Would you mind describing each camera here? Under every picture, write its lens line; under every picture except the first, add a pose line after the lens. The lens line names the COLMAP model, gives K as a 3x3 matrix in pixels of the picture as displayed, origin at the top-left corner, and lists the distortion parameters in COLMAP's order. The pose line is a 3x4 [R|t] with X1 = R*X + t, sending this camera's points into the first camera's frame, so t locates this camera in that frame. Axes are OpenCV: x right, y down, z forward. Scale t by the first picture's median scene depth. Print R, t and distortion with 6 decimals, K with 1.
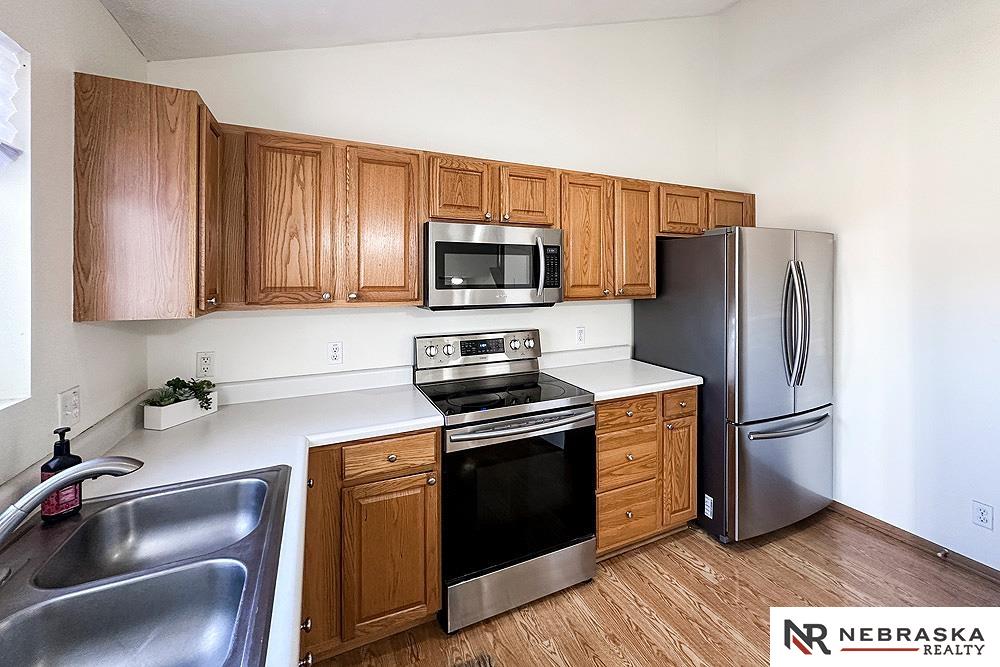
lens RADIAL K [[412.4, 0, 511.9], [0, 412.4, 277.9], [0, 0, 1]] dist [-0.000259, 0.000065]
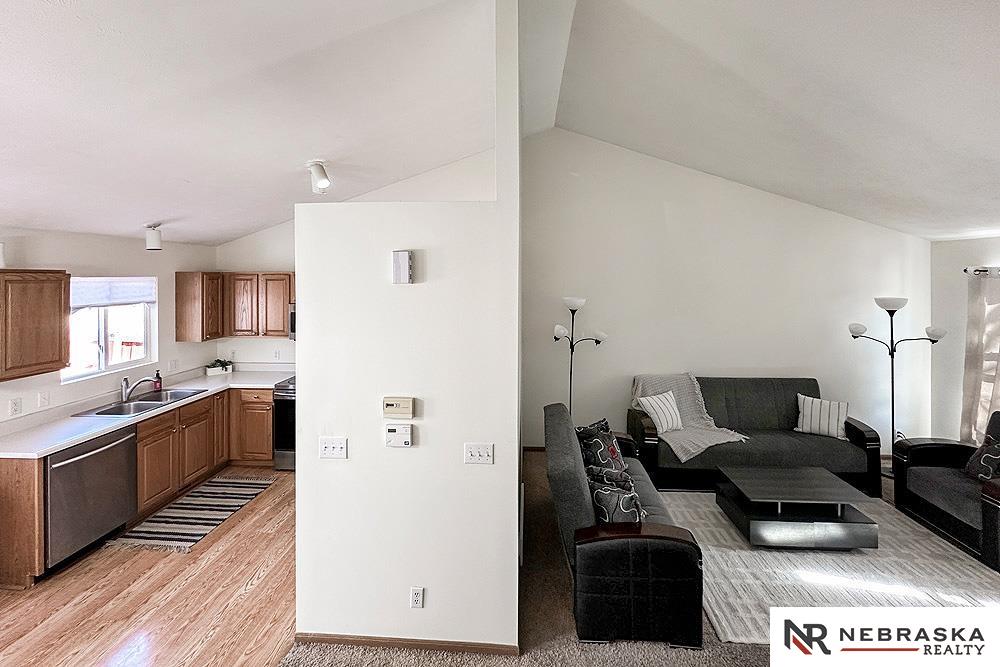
lens RADIAL K [[409.2, 0, 501.7], [0, 409.2, 277.2], [0, 0, 1]] dist [-0.000014, 0.000104]
pose [[0.869905, 0.003162, -0.493209, 1.900028], [0.000937, 0.999967, 0.008064, -0.288638], [0.493218, -0.007477, 0.869873, -0.417020]]
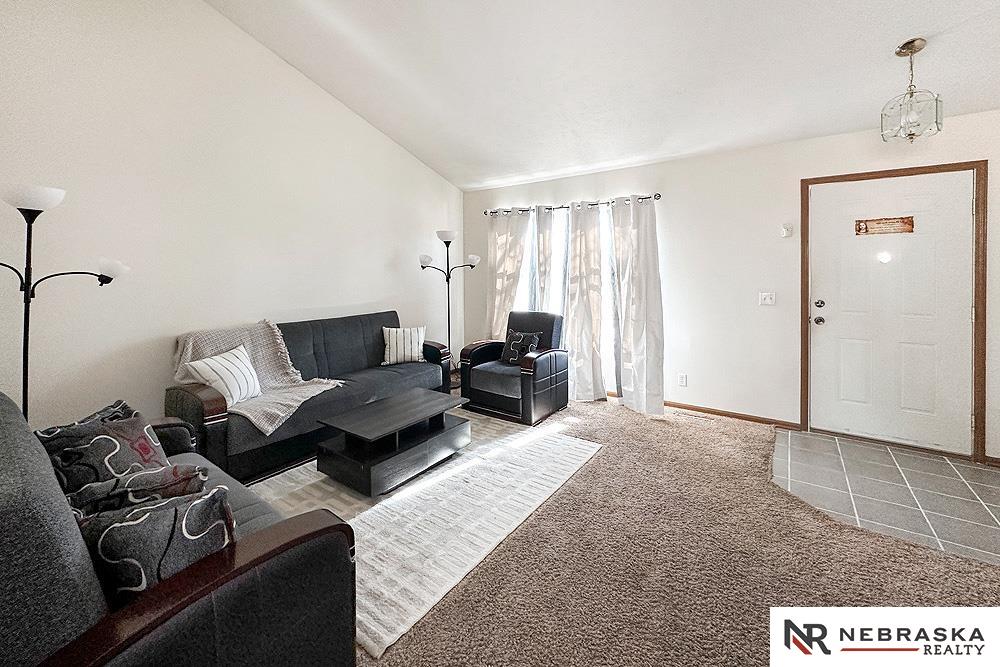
lens RADIAL K [[411.8, 0, 494.9], [0, 411.8, 273.2], [0, 0, 1]] dist [-0.000688, -0.000178]
pose [[0.882486, -0.006839, 0.470290, 1.726115], [0.002544, 0.999949, 0.009767, 0.048553], [-0.470332, -0.007423, 0.882458, 0.130171]]
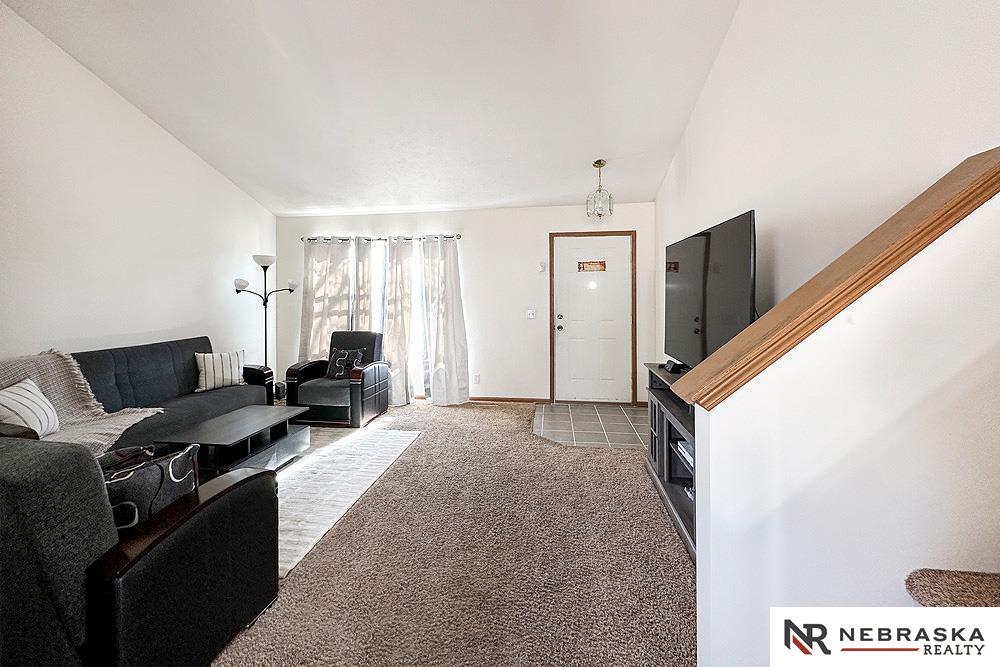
lens RADIAL K [[419.7, 0, 494.3], [0, 419.7, 290.7], [0, 0, 1]] dist [-0.000629, -0.000085]
pose [[0.561760, 0.004891, 0.827286, 1.341278], [0.002024, 0.999971, -0.007286, 0.053368], [-0.827298, 0.005768, 0.561734, -0.117673]]
